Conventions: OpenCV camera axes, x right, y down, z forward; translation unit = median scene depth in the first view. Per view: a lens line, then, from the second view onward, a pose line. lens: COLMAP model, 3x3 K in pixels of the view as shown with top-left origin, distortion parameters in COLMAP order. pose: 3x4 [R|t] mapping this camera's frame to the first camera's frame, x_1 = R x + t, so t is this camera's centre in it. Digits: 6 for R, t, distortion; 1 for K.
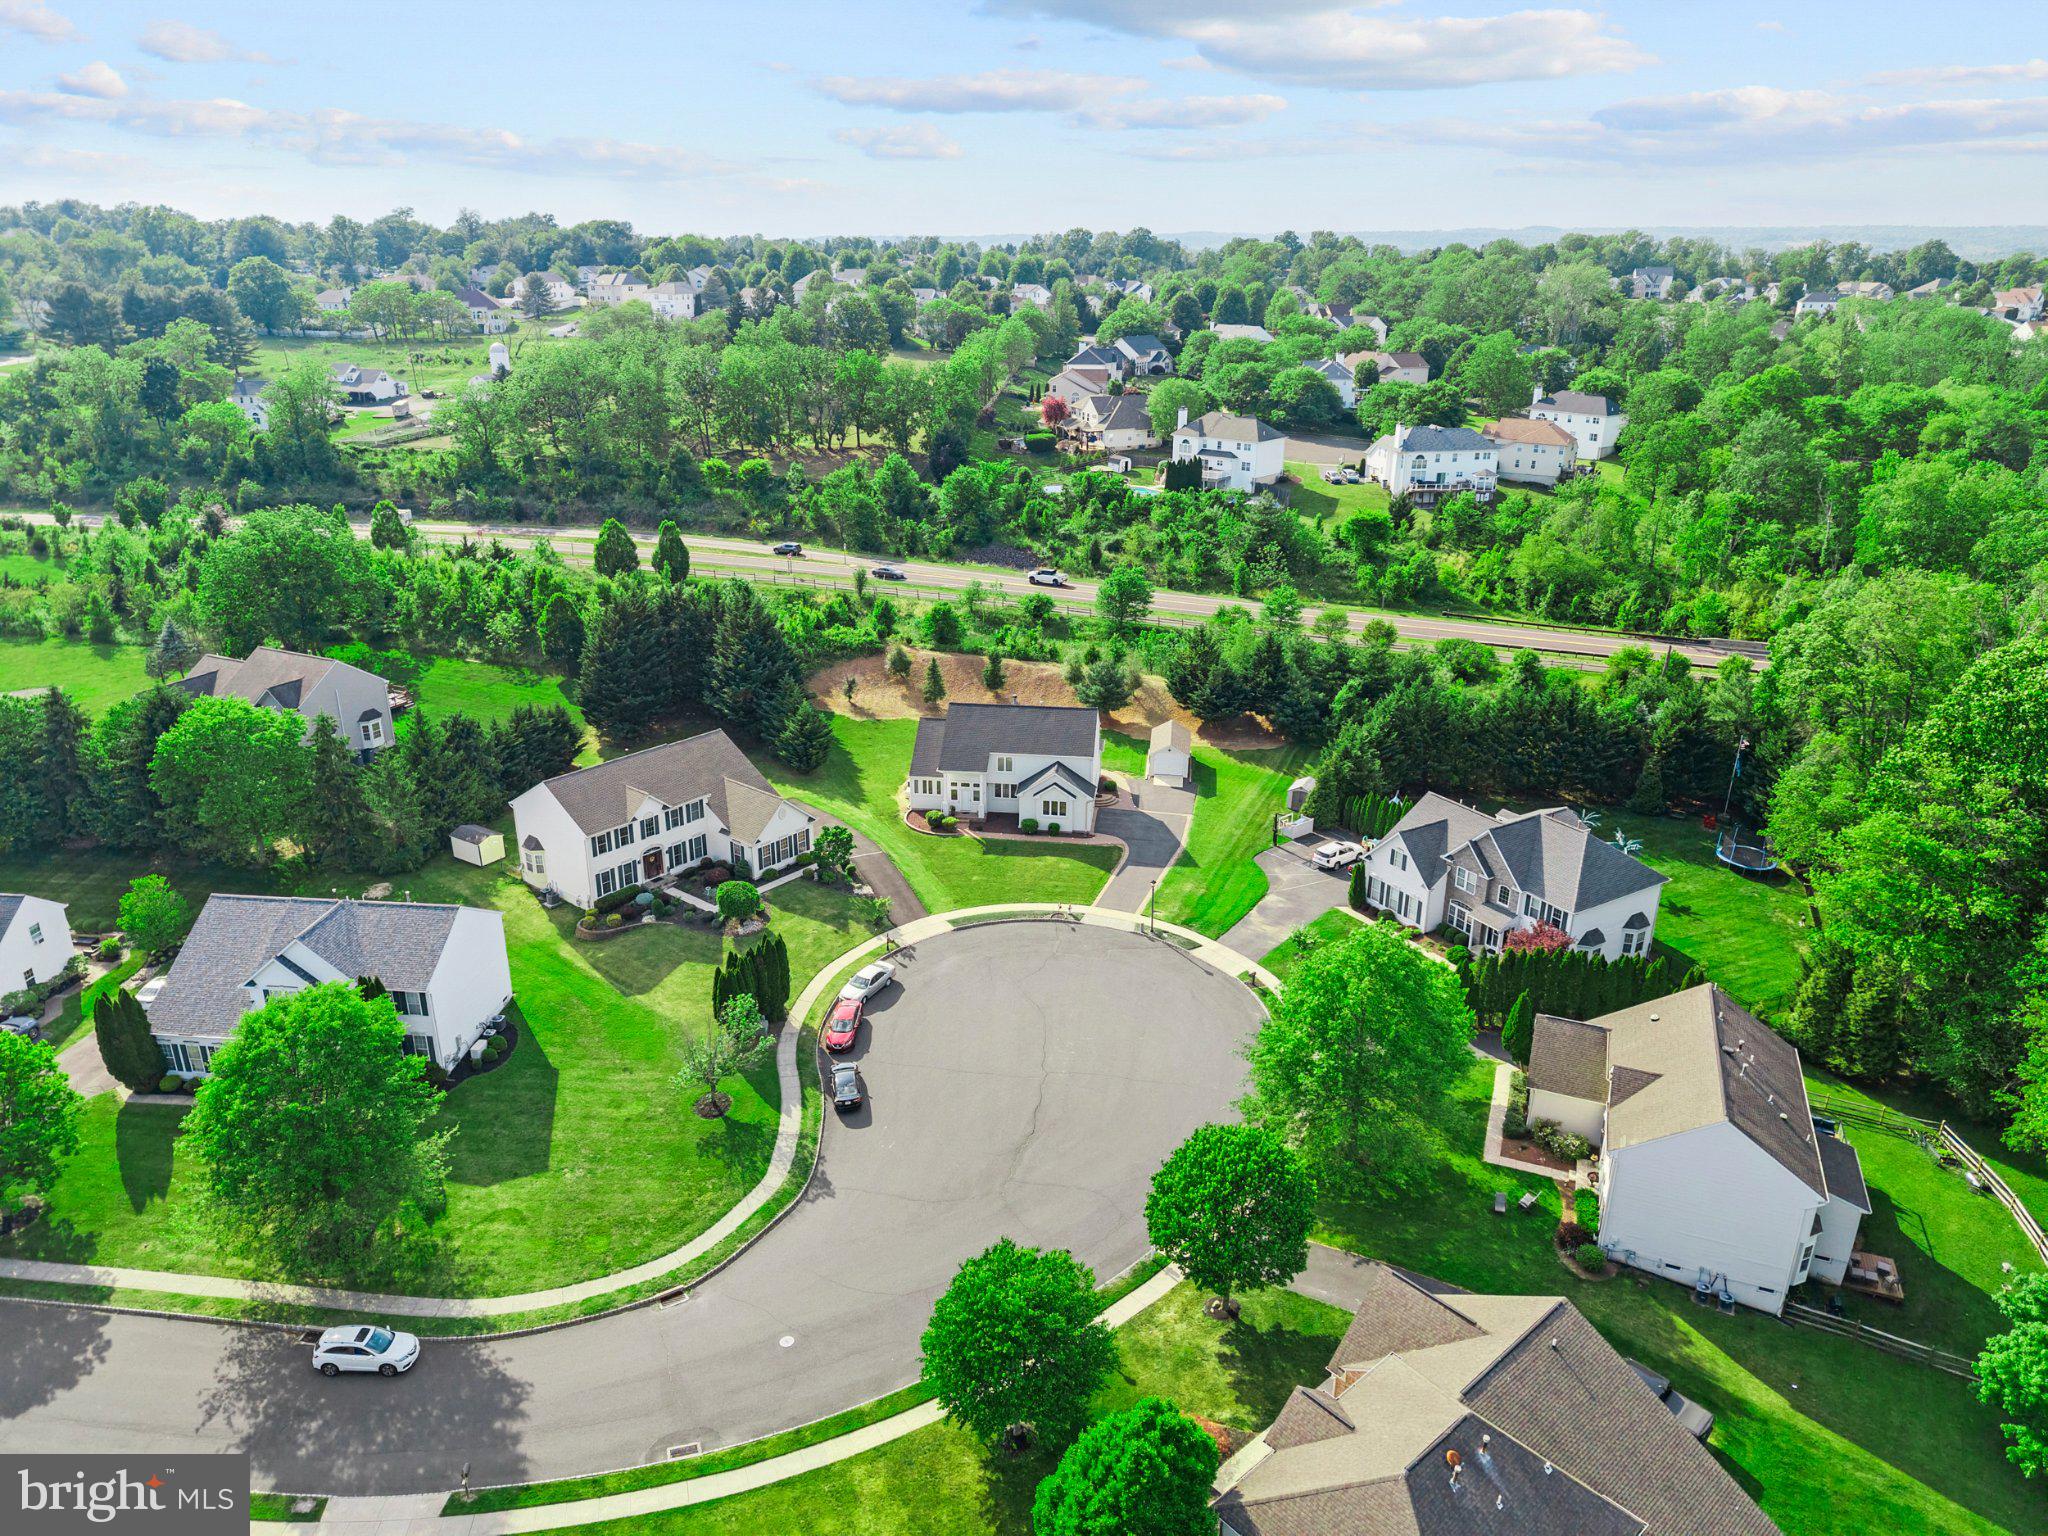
lens RADIAL K [[1373.4, 0, 1030.1], [0, 1373.4, 772.4], [0, 0, 1]] dist [0.010242, -0.017744]
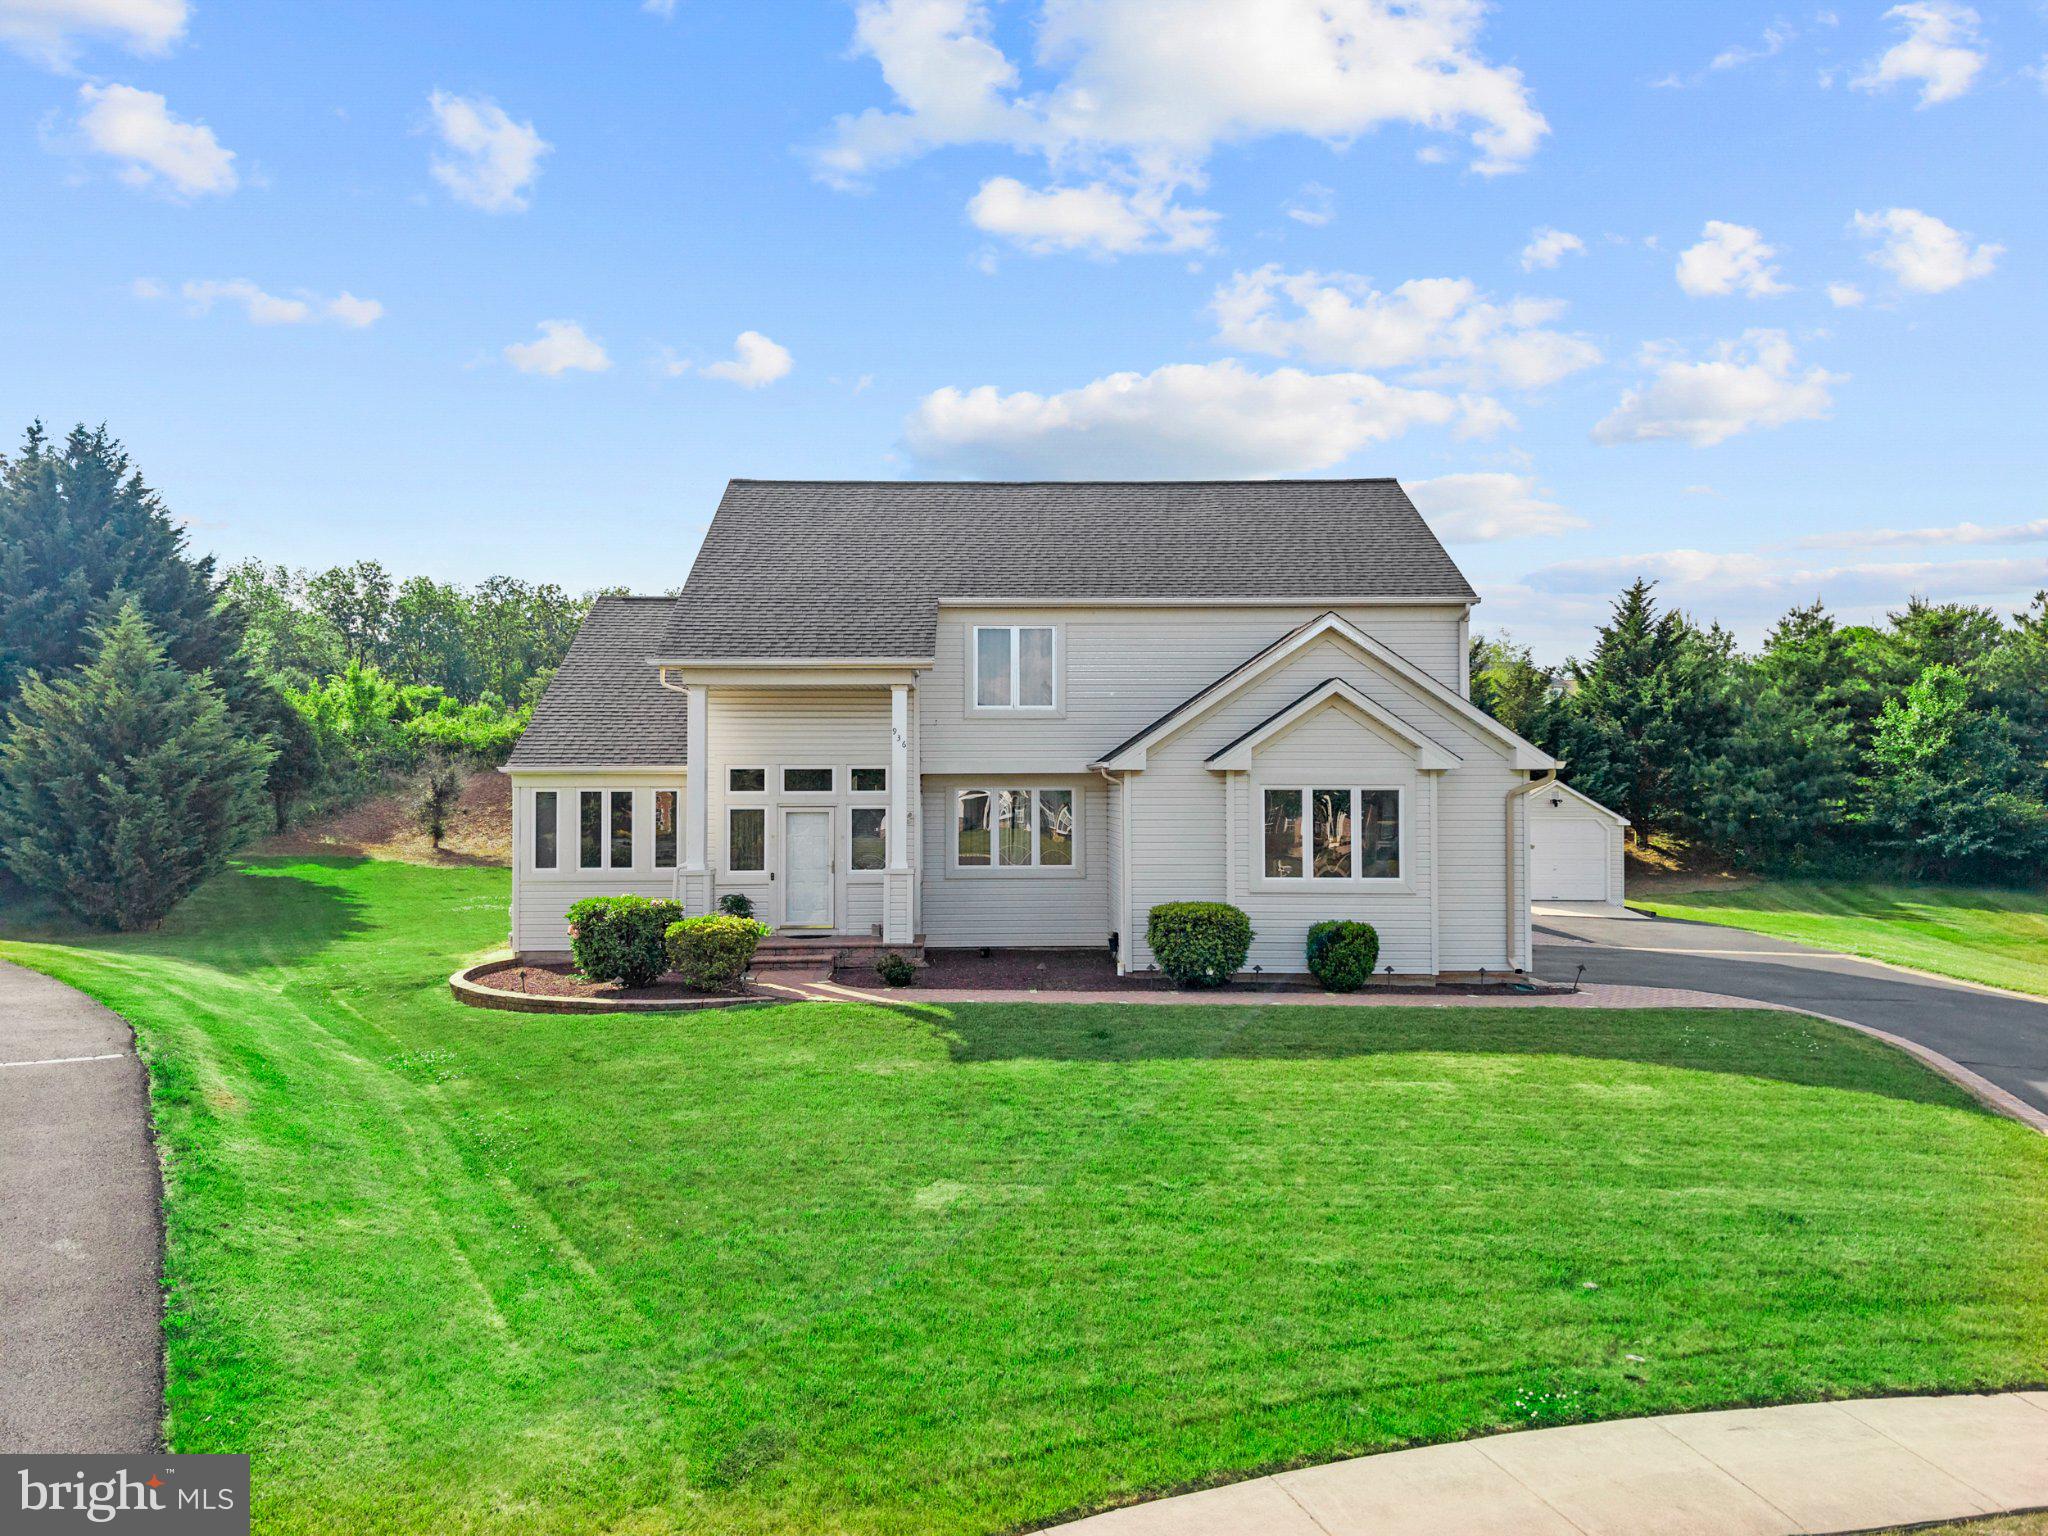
lens RADIAL K [[1373.4, 0, 1017.5], [0, 1373.4, 755.1], [0, 0, 1]] dist [0.010242, -0.017744]
pose [[0.990847, -0.006306, 0.134841, -0.043904], [0.057596, 0.923169, -0.380055, 0.078854], [-0.122084, 0.384343, 0.915083, 0.821640]]
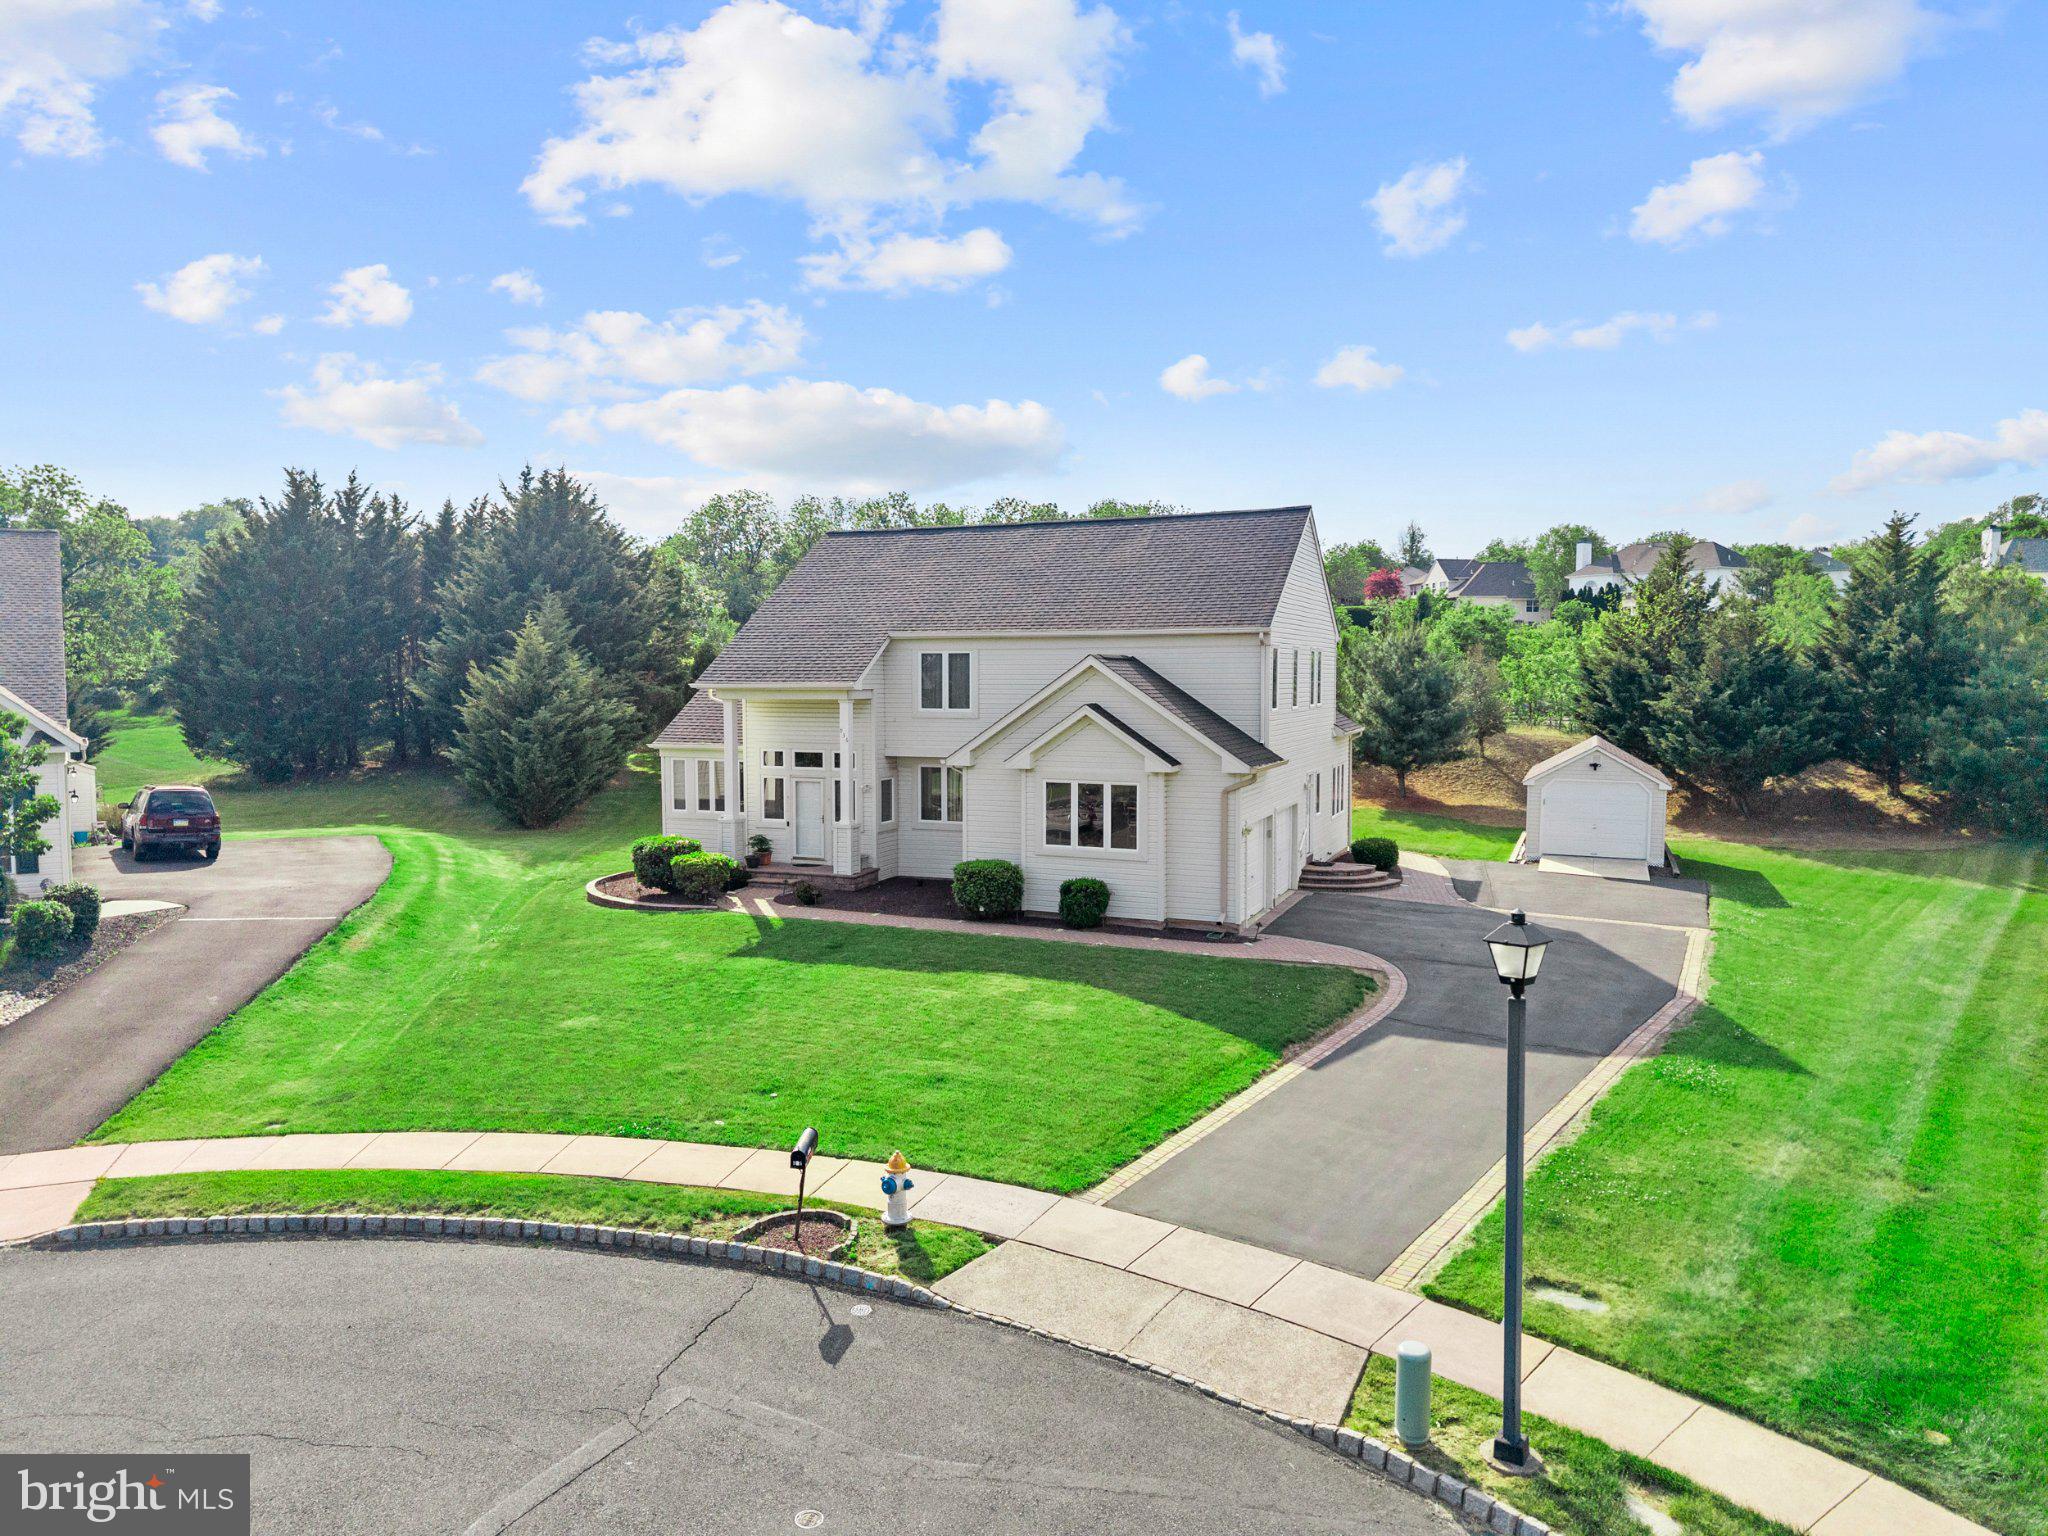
lens RADIAL K [[1373.4, 0, 1020.3], [0, 1373.4, 764.5], [0, 0, 1]] dist [0.010242, -0.017744]
pose [[0.961806, 0.009686, -0.273561, 0.069418], [-0.090960, 0.953894, -0.286029, 0.085196], [0.258177, 0.299987, 0.918342, 0.755716]]
